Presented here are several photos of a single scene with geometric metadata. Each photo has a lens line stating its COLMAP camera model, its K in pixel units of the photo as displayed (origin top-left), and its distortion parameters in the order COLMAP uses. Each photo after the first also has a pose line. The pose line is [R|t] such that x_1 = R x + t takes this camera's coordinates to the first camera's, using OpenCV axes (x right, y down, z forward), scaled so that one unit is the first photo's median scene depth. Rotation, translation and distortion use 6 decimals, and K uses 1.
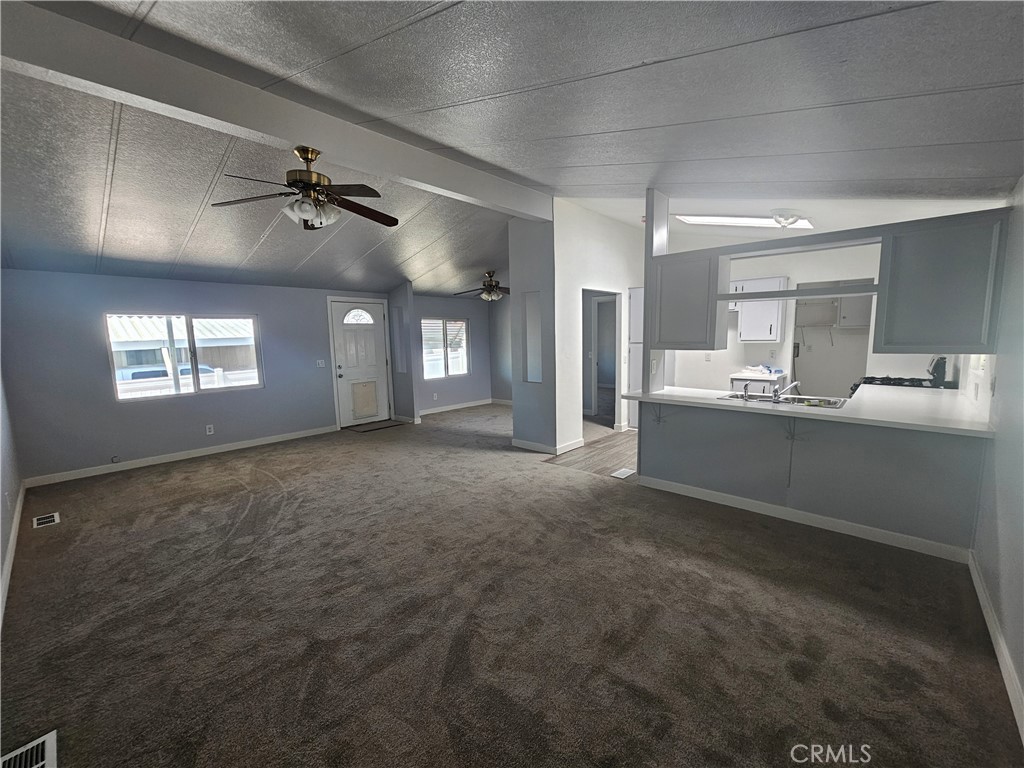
lens RADIAL K [[417.9, 0, 513.9], [0, 417.9, 392.9], [0, 0, 1]] dist [0.000239, 0.001044]
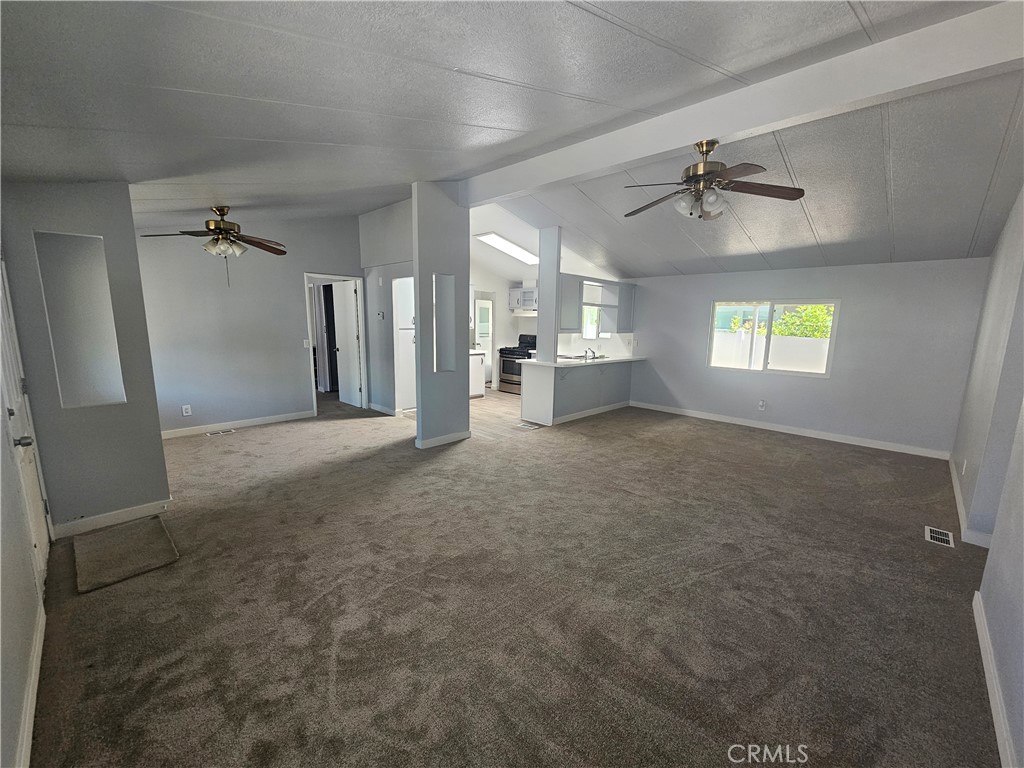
lens RADIAL K [[417.9, 0, 512.7], [0, 417.9, 387.7], [0, 0, 1]] dist [0.000239, 0.001044]
pose [[0.038262, -0.141472, 0.989203, -0.978648], [0.118640, 0.983569, 0.136077, -0.109849], [-0.992200, 0.112153, 0.054417, 0.893810]]
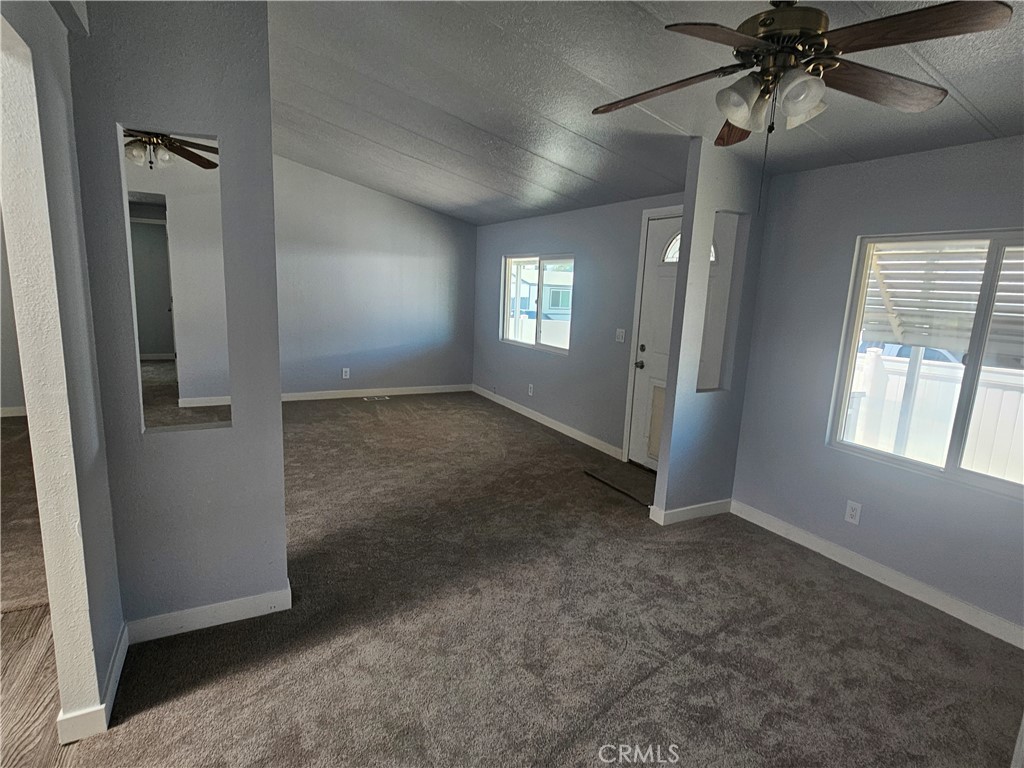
lens RADIAL K [[547.3, 0, 505.2], [0, 547.3, 386.1], [0, 0, 1]] dist [0.005146, 0.000689]
pose [[-0.345525, 0.174965, -0.921954, 0.391994], [-0.164284, 0.956014, 0.242999, -0.217080], [0.923917, 0.235425, -0.301583, 1.497586]]
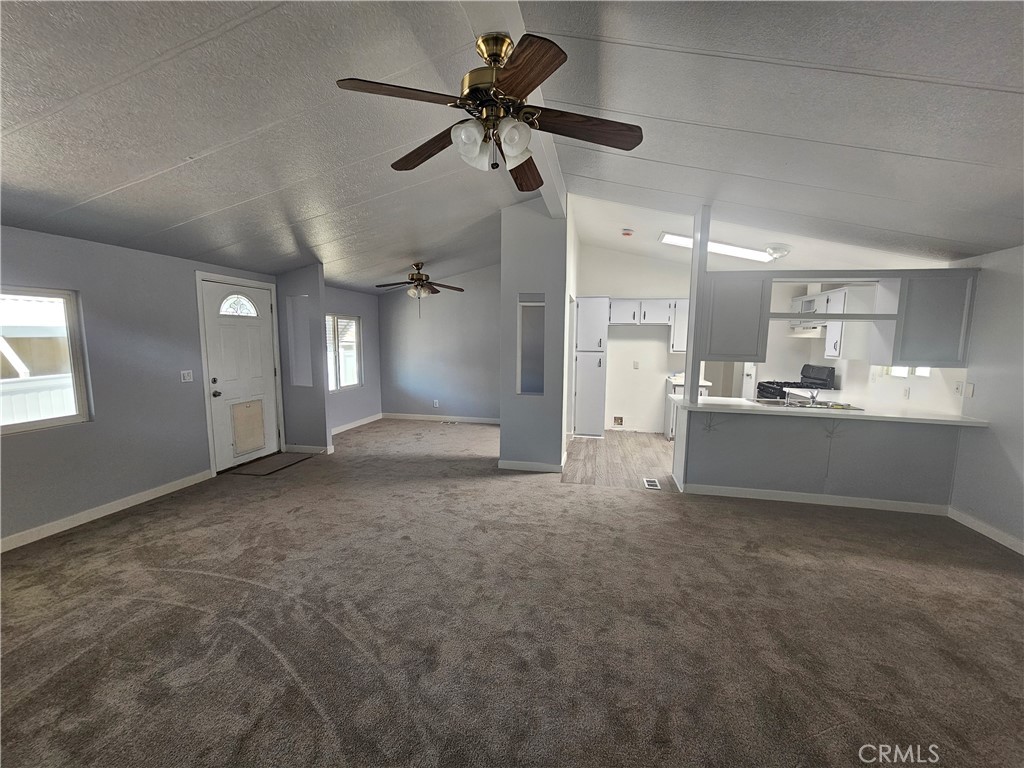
lens RADIAL K [[417.9, 0, 512.9], [0, 417.9, 388.3], [0, 0, 1]] dist [0.000239, 0.001044]
pose [[0.864006, -0.029541, 0.502615, -0.483834], [0.038902, 0.999210, -0.008146, -0.036694], [-0.501977, 0.026591, 0.864472, 0.276395]]
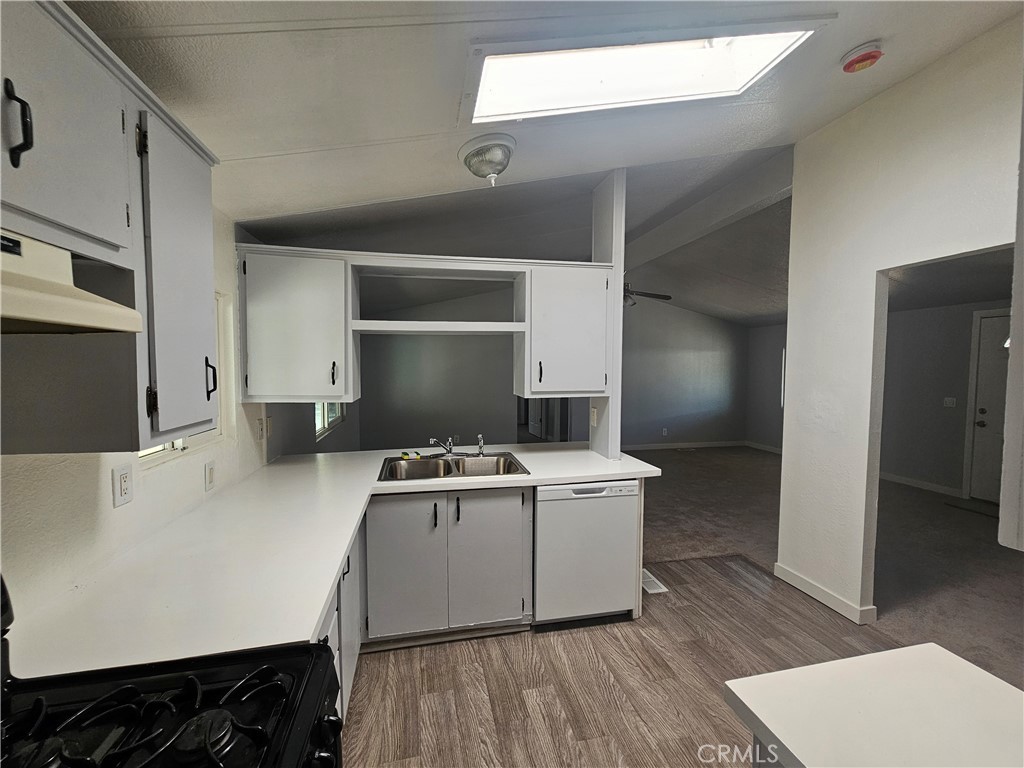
lens RADIAL K [[417.9, 0, 509.3], [0, 417.9, 389.1], [0, 0, 1]] dist [0.000239, 0.001044]
pose [[-0.582721, 0.062597, -0.810258, 0.846125], [-0.100641, 0.983796, 0.148382, -0.171602], [0.806416, 0.168010, -0.566979, 1.068746]]
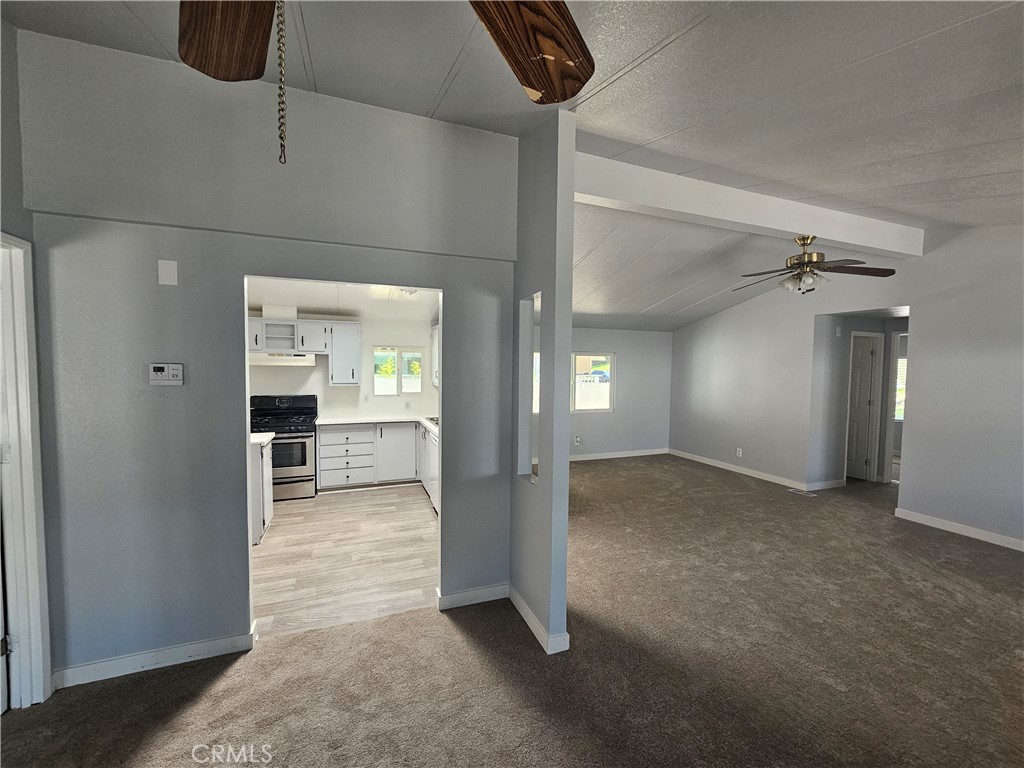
lens RADIAL K [[417.9, 0, 514.6], [0, 417.9, 387.3], [0, 0, 1]] dist [0.000239, 0.001044]
pose [[-0.894651, -0.009685, 0.446661, -0.164068], [0.069511, 0.984572, 0.160578, -0.235604], [-0.441326, 0.174709, -0.880175, 1.589560]]
